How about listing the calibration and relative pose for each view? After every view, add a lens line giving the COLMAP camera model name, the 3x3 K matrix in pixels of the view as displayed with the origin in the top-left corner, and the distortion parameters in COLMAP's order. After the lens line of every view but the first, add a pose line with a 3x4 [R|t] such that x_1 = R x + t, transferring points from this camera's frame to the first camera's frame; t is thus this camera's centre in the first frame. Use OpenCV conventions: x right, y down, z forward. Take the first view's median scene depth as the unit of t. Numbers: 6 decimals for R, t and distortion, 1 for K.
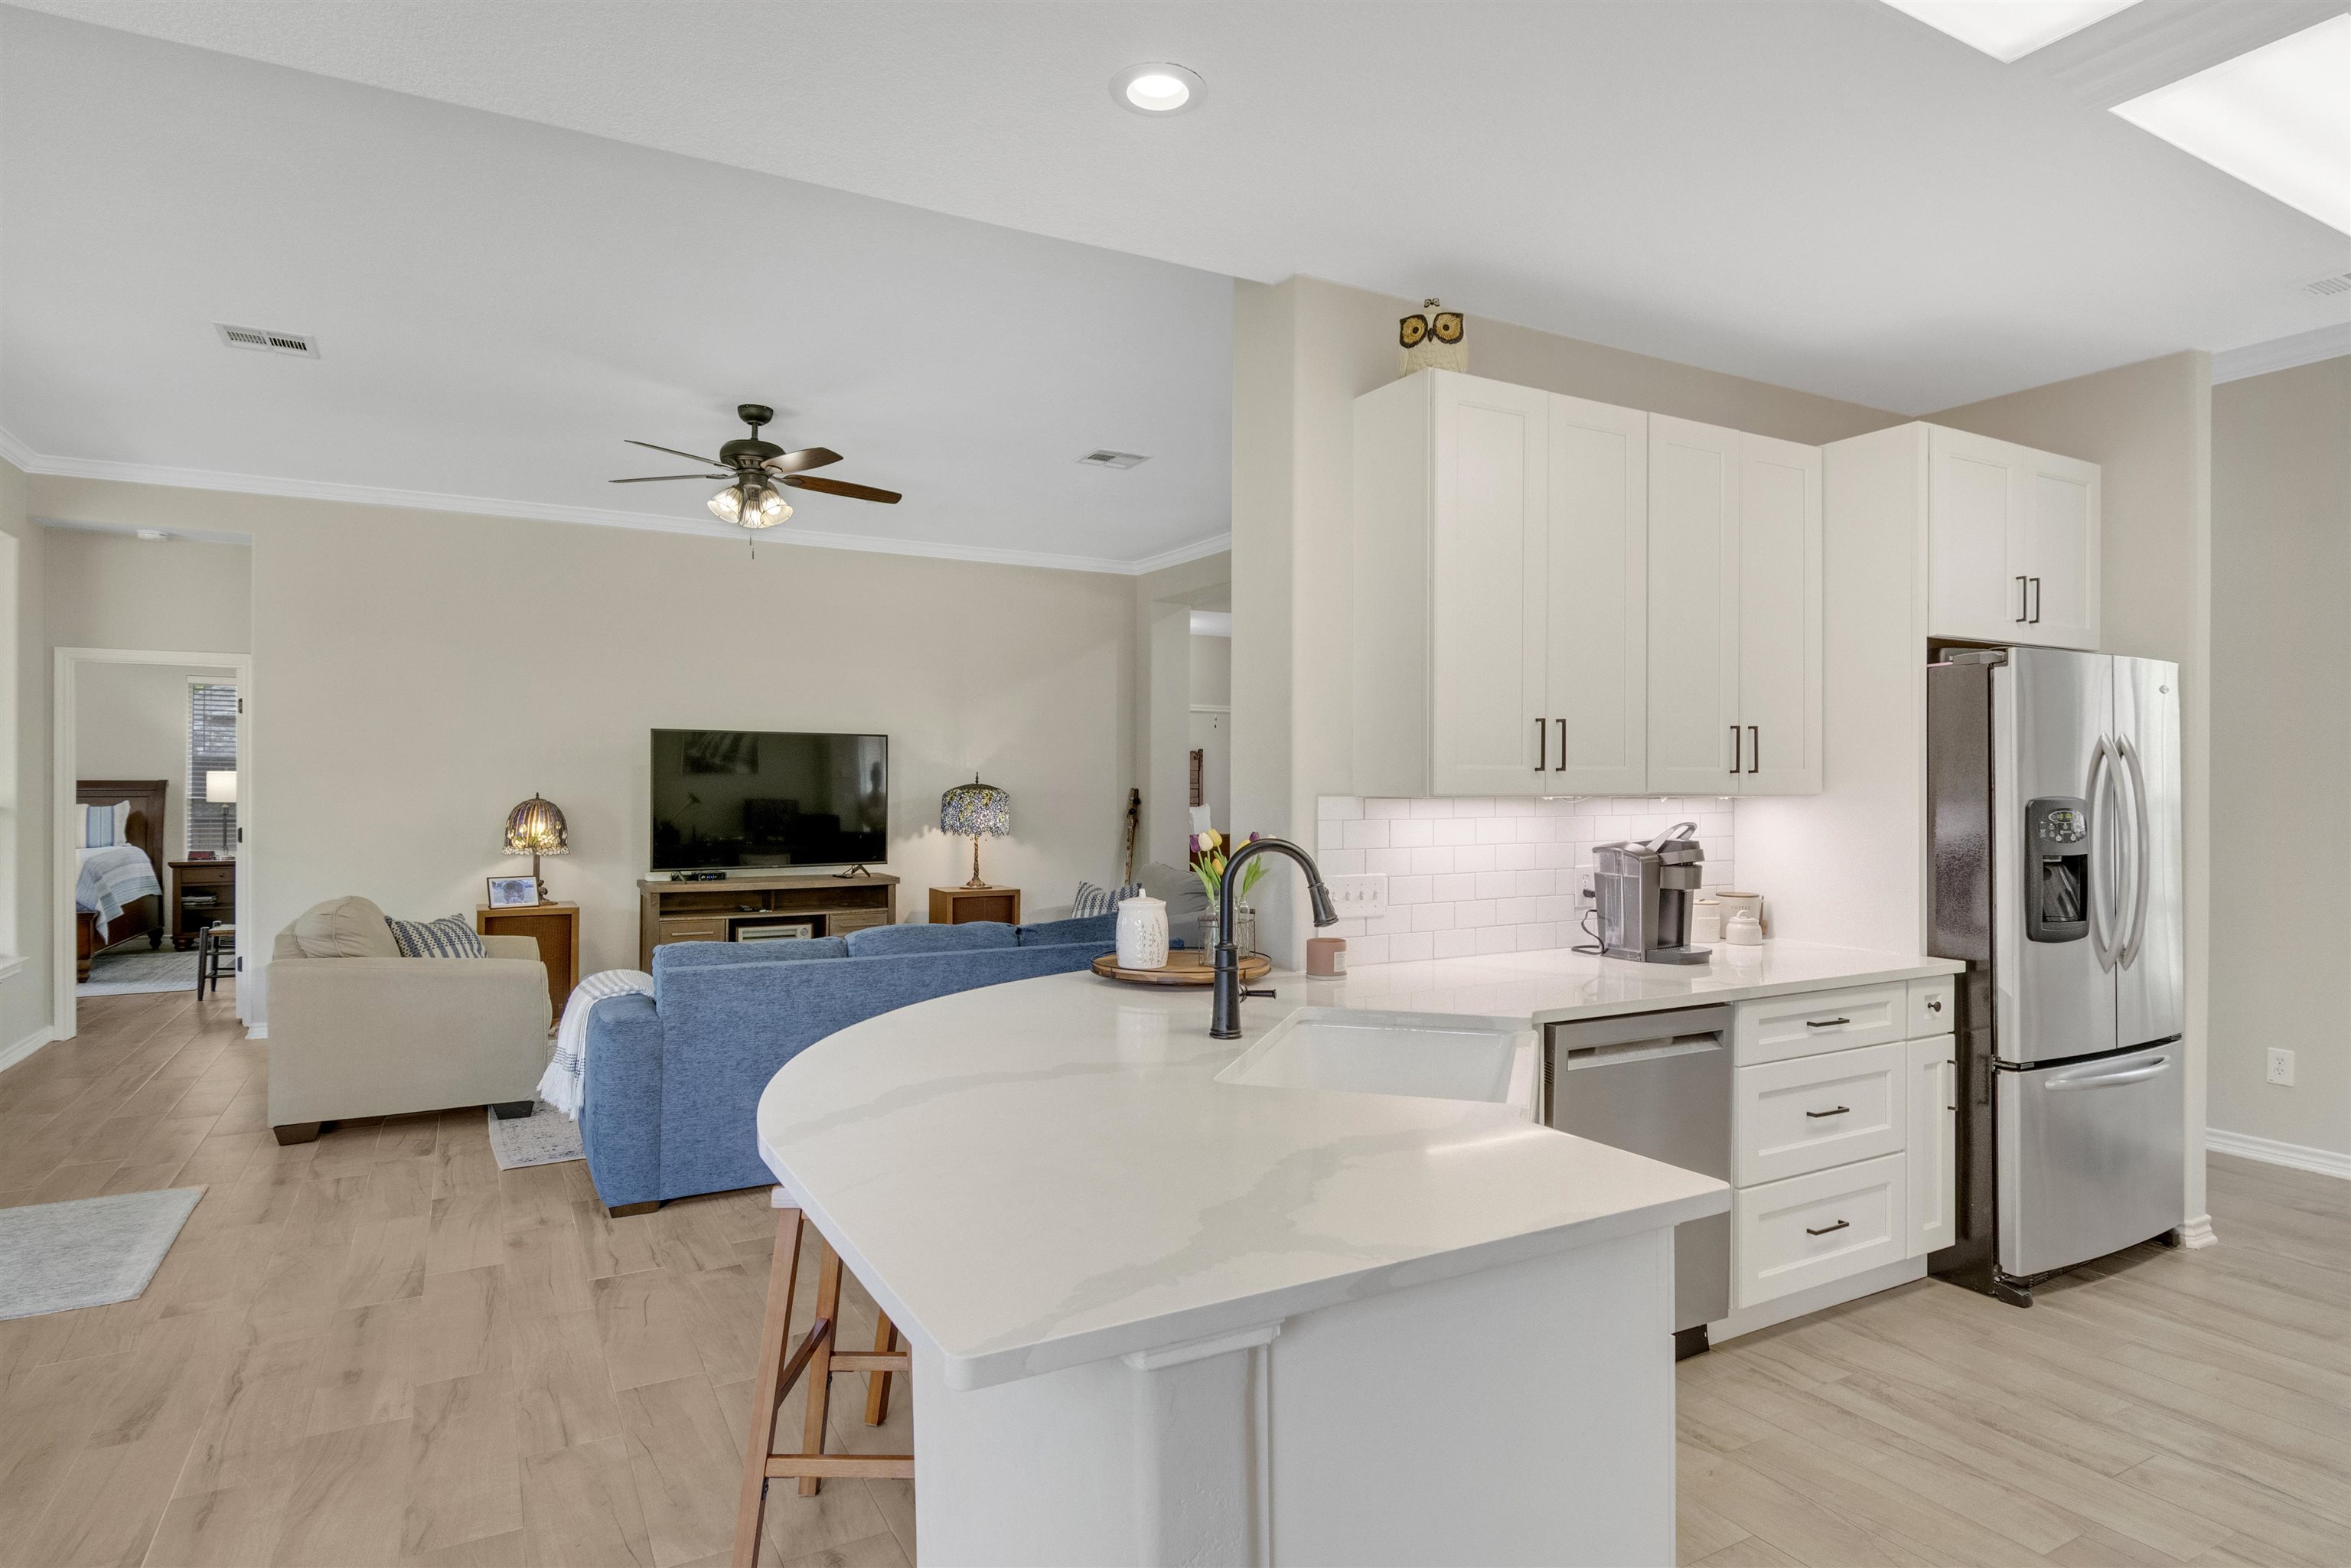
lens RADIAL K [[1286.6, 0, 1166.7], [0, 1286.6, 785.7], [0, 0, 1]] dist [-0.001187, -0.004287]
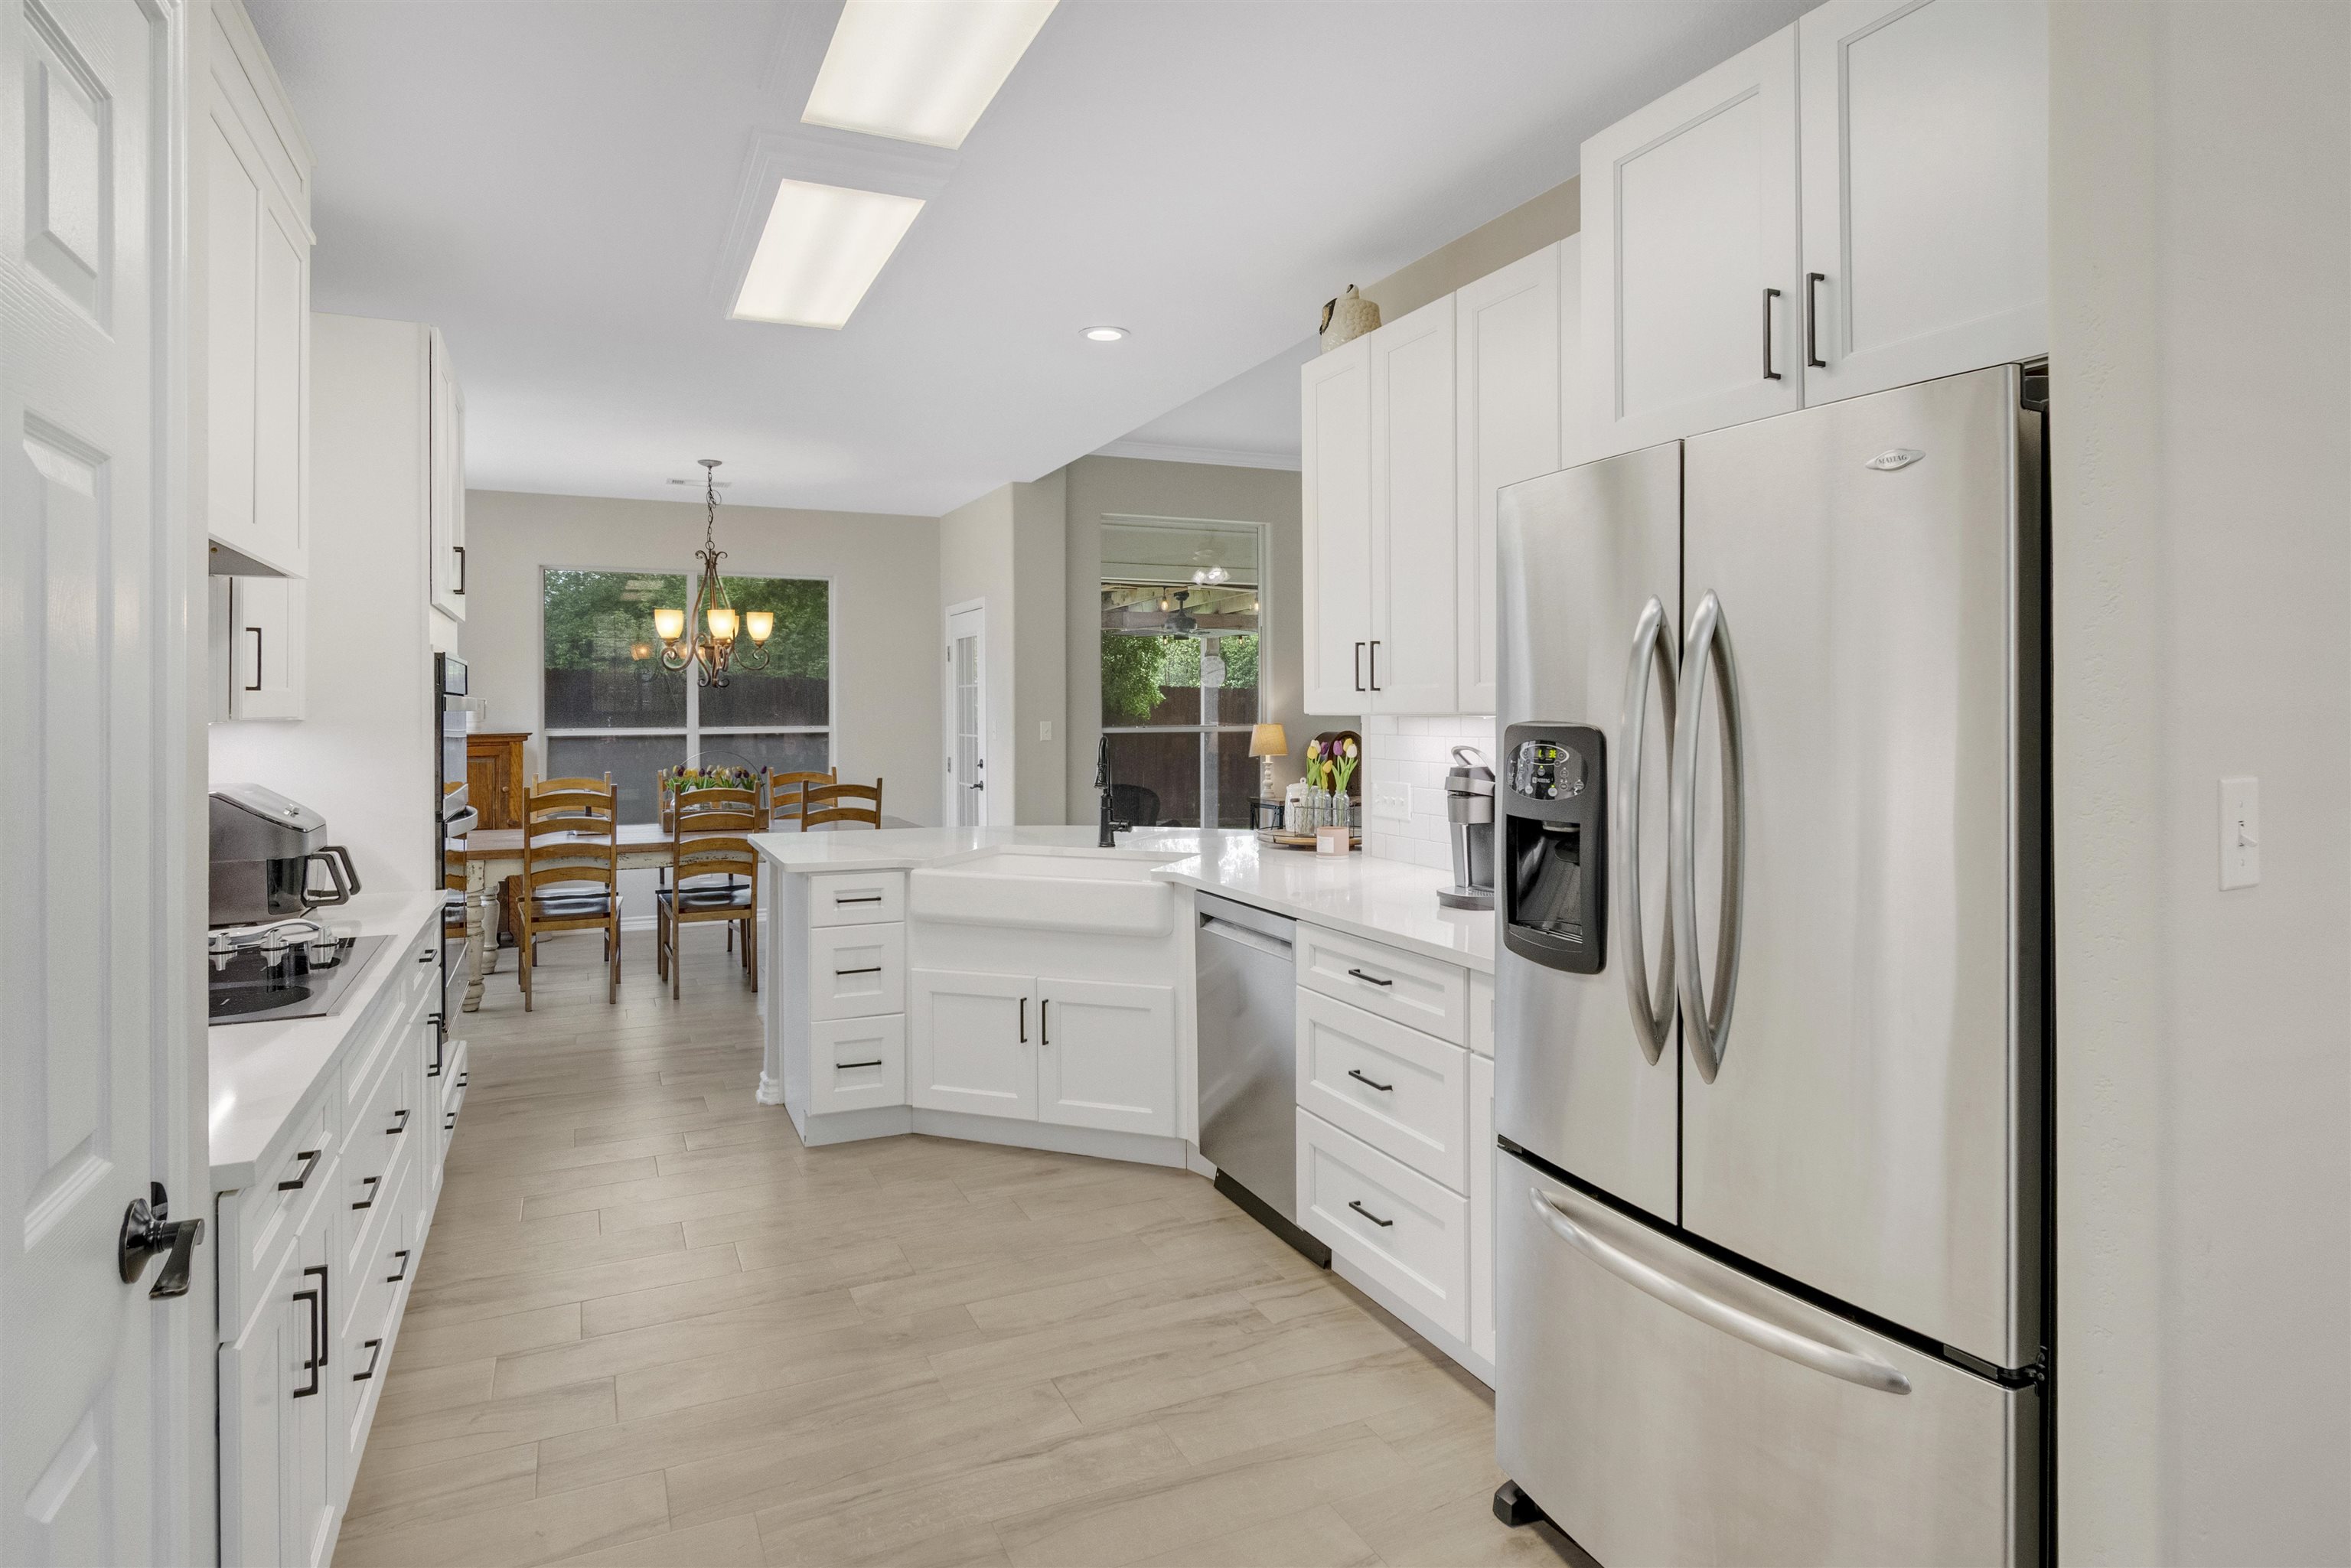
lens RADIAL K [[1286.6, 0, 1151.7], [0, 1286.6, 716.5], [0, 0, 1]] dist [-0.001187, -0.004287]
pose [[-0.088533, 0.003587, -0.996067, 0.569664], [0.003478, 0.999989, 0.003292, 0.002053], [0.996067, -0.003173, -0.088545, 0.381089]]
